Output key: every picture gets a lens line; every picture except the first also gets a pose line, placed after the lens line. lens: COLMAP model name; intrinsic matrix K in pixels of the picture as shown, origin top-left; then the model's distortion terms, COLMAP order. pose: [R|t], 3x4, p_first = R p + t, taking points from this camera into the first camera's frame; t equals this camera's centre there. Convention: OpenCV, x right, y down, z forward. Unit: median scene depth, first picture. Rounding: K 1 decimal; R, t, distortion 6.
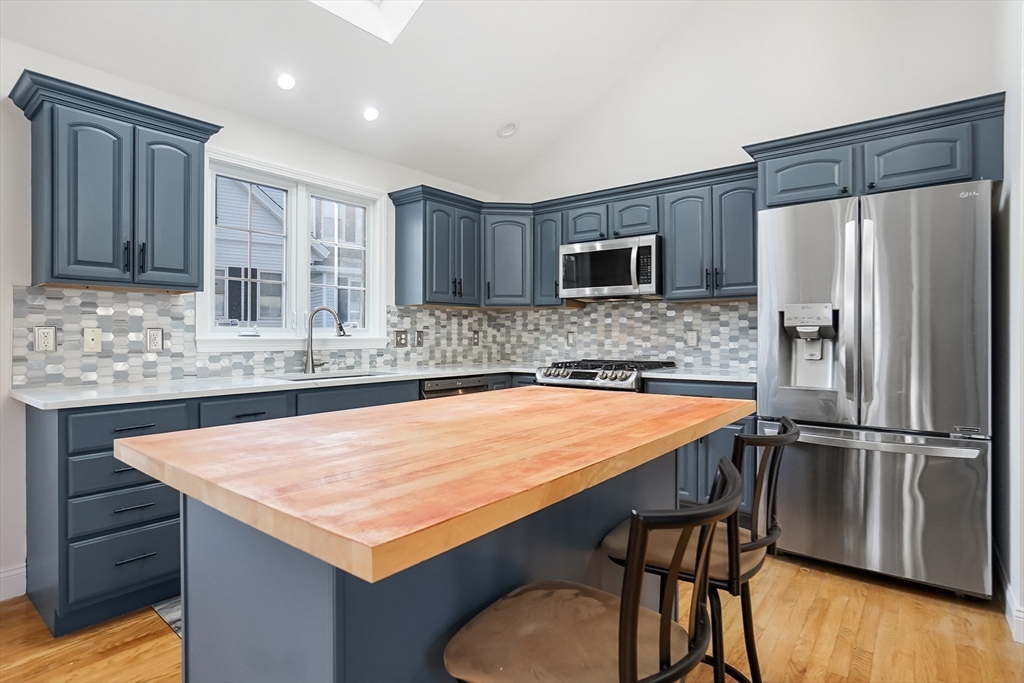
lens RADIAL K [[538.1, 0, 512.0], [0, 538.1, 341.5], [0, 0, 1]] dist [-0.002934, -0.000732]
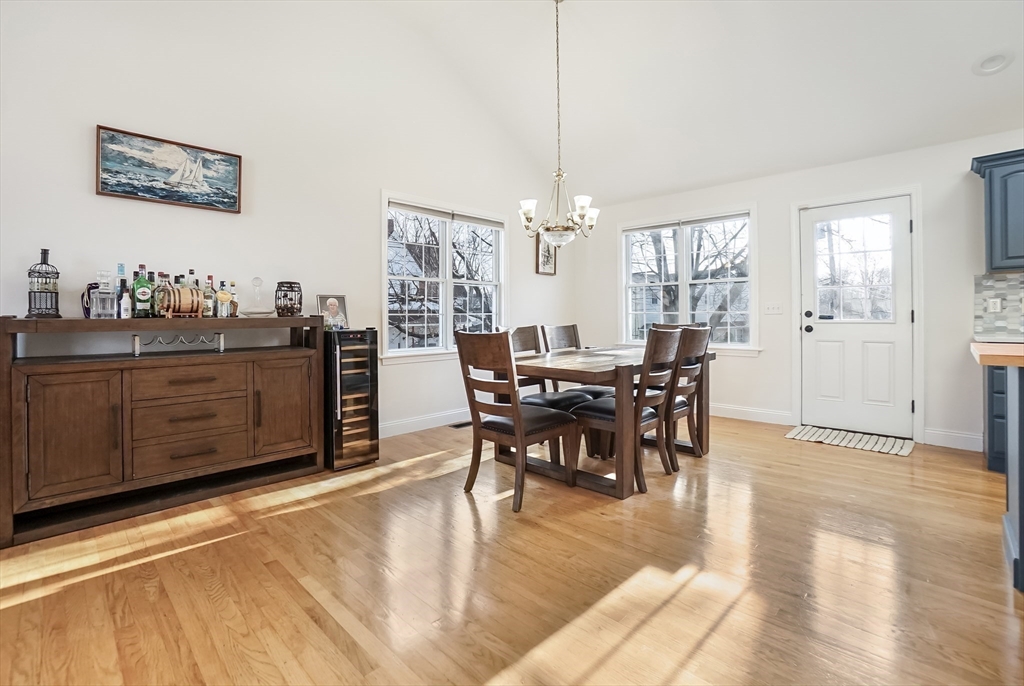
lens RADIAL K [[458.8, 0, 506.7], [0, 458.8, 316.5], [0, 0, 1]] dist [-0.066558, 0.020078]
pose [[-0.110170, 0.000544, -0.993913, 0.392032], [-0.000241, 1.000000, 0.000574, 0.018118], [0.993913, 0.000302, -0.110170, -0.220859]]
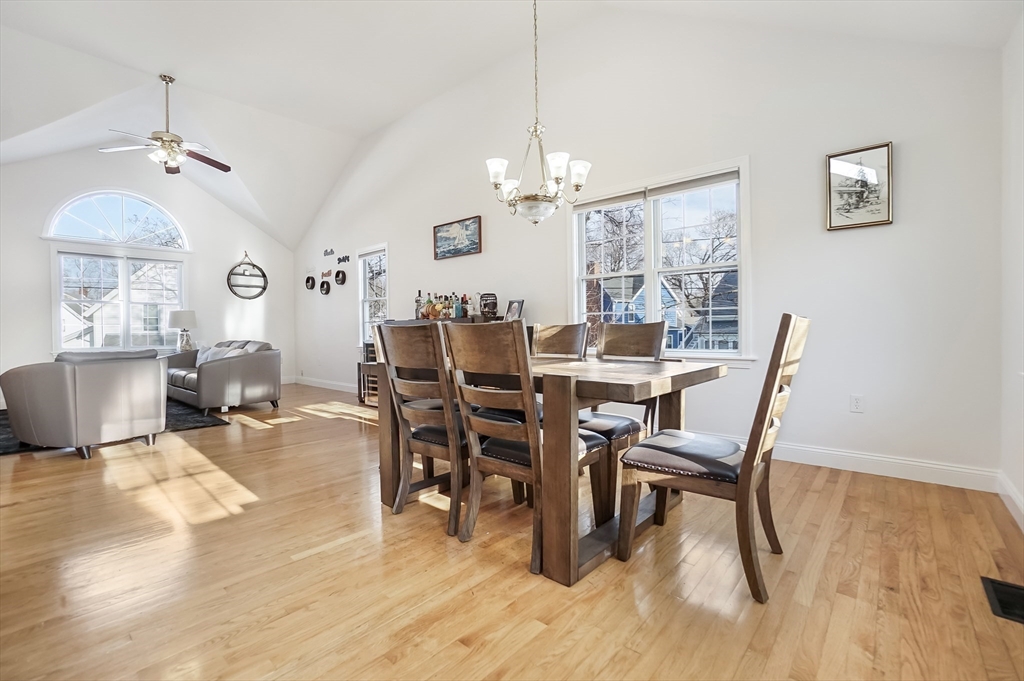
lens RADIAL K [[455.7, 0, 512.0], [0, 455.7, 340.5], [0, 0, 1]] dist [-0.063247, 0.023229]
pose [[-0.998135, 0.009562, 0.060291, -0.494121], [0.011628, 0.999354, 0.034007, 0.038681], [-0.059927, 0.034645, -0.997601, 0.476621]]
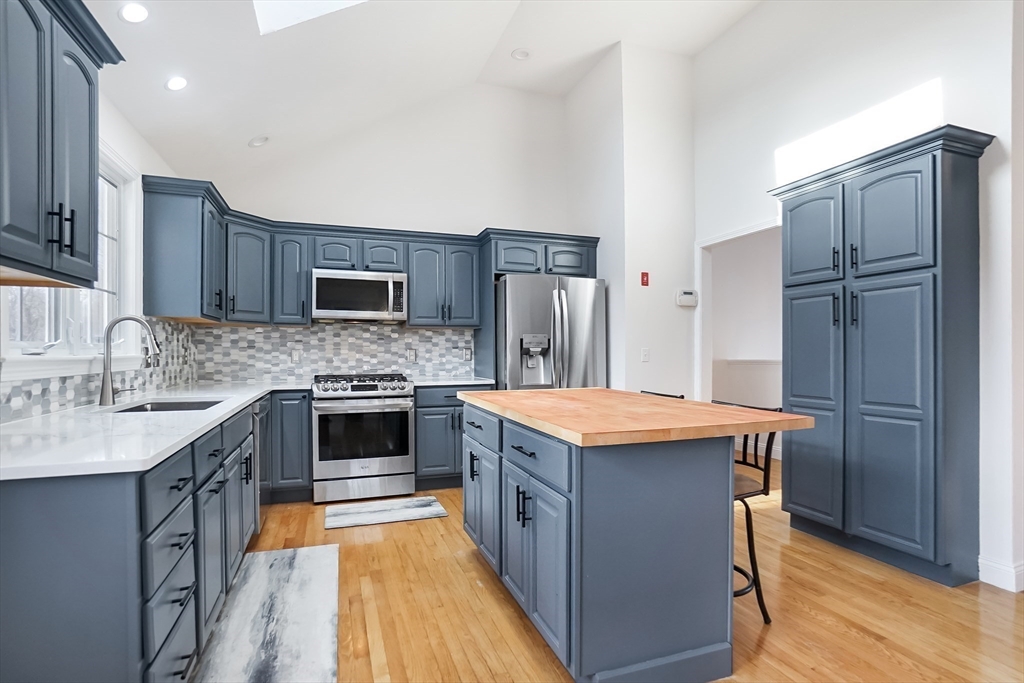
lens RADIAL K [[503.5, 0, 510.1], [0, 503.5, 355.6], [0, 0, 1]] dist [-0.001437, -0.000094]
pose [[0.534104, -0.004443, 0.845407, -0.556132], [0.008305, 0.999966, 0.000009, -0.003118], [-0.845378, 0.007017, 0.534122, 0.143680]]
